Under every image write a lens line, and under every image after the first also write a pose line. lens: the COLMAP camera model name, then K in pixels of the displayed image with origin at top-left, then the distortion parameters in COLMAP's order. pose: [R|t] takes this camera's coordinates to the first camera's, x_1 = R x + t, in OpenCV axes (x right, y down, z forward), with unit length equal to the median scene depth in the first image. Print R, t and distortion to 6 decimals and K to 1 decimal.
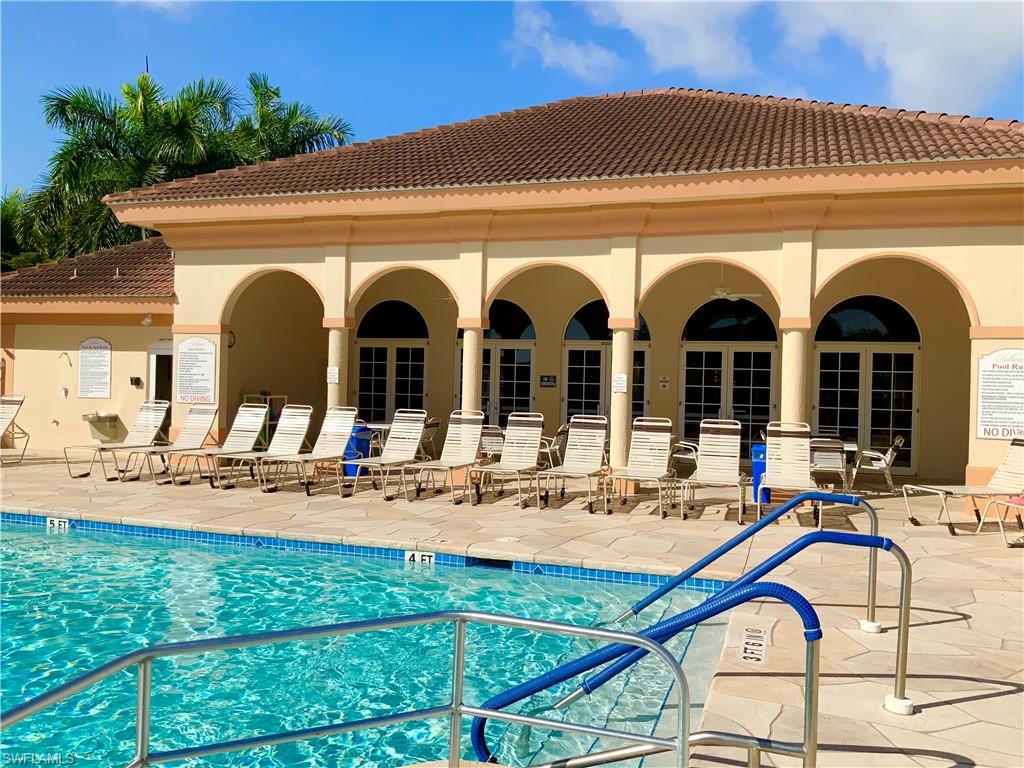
lens RADIAL K [[836.8, 0, 512.0], [0, 836.8, 384.0], [0, 0, 1]] dist [0.003235, -0.002937]
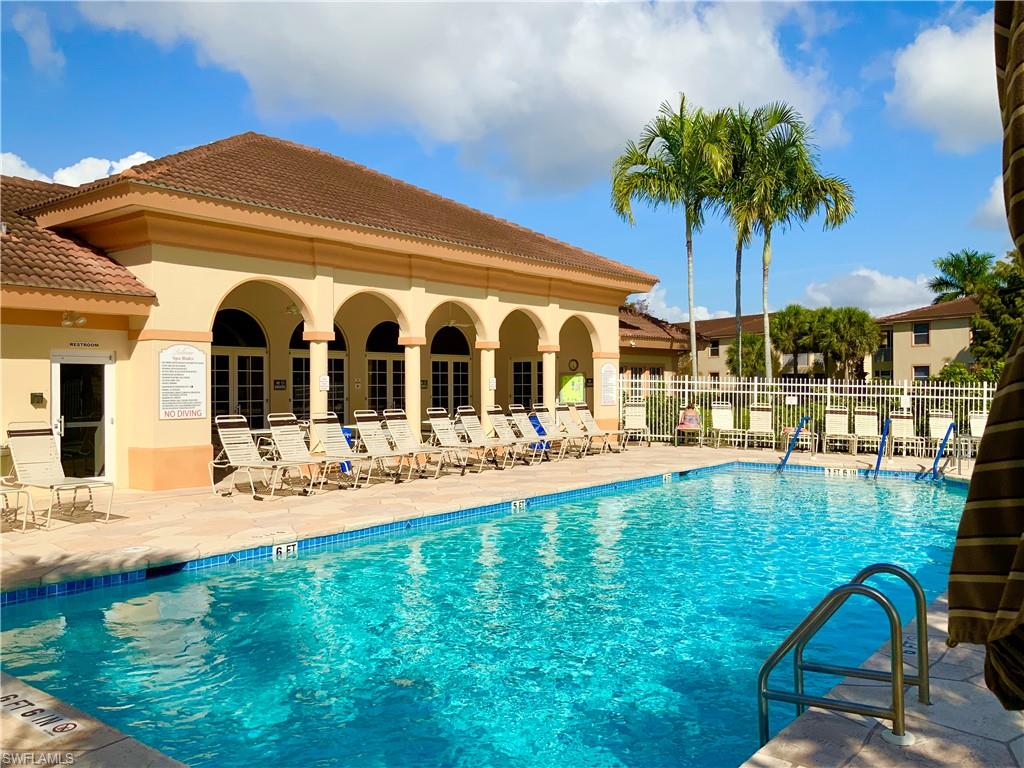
lens RADIAL K [[861.6, 0, 512.0], [0, 861.6, 384.0], [0, 0, 1]] dist [-0.005566, -0.008996]
pose [[0.332176, -0.024817, 0.942891, -1.082286], [0.015885, 0.999659, 0.020715, -0.026693], [-0.943084, 0.008097, 0.332457, 0.349377]]
